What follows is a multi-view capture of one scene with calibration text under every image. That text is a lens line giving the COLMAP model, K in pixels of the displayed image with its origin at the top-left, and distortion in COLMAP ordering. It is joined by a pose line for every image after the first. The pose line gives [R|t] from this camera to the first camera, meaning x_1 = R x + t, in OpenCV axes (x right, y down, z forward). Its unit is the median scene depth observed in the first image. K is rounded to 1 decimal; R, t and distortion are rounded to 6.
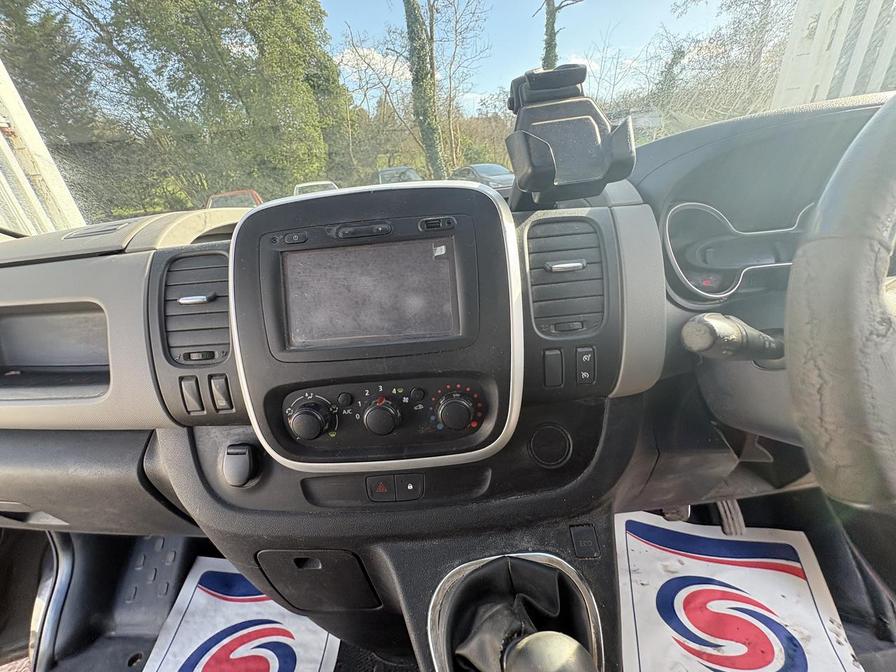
lens RADIAL K [[356.2, 0, 447.2], [0, 356.2, 335.7], [0, 0, 1]] dist [-0.000816, 0.000355]
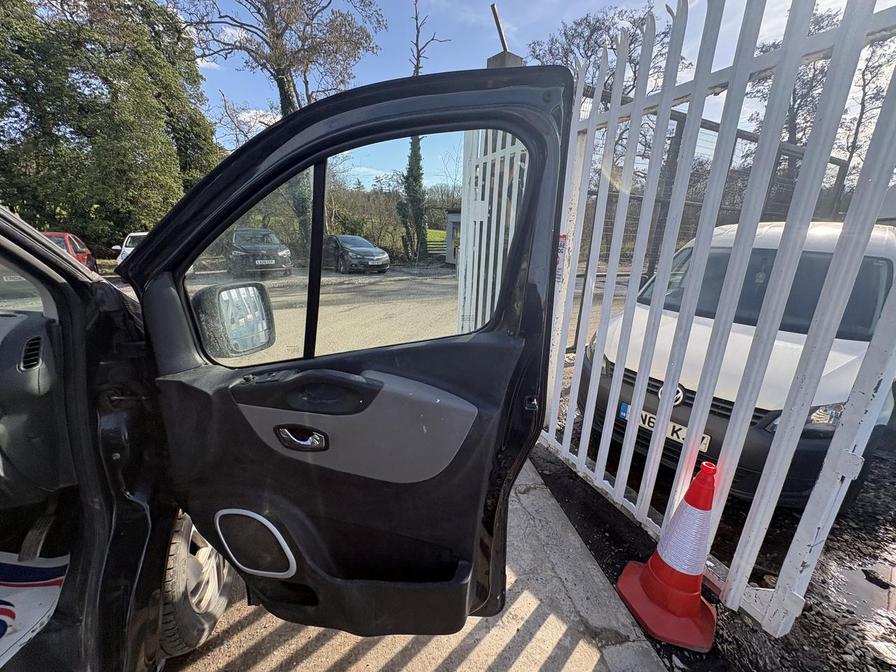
lens RADIAL K [[356.2, 0, 446.6], [0, 356.2, 336.0], [0, 0, 1]] dist [-0.000816, 0.000355]
pose [[0.960720, 0.040555, 0.274541, 0.099167], [0.006326, 0.985808, -0.167757, -0.001075], [-0.277448, 0.162904, 0.946829, -0.047314]]
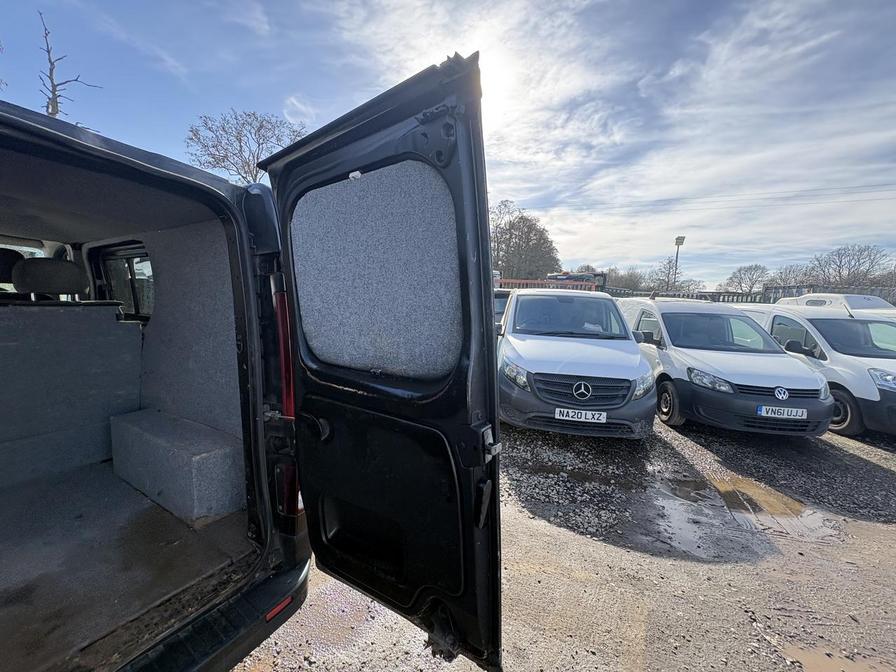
lens RADIAL K [[356.2, 0, 447.0], [0, 356.2, 335.8], [0, 0, 1]] dist [-0.000816, 0.000355]
pose [[0.508976, 0.023318, 0.860465, -0.010404], [0.282653, 0.939676, -0.192657, 0.120588], [-0.813050, 0.341271, 0.471681, -0.272868]]
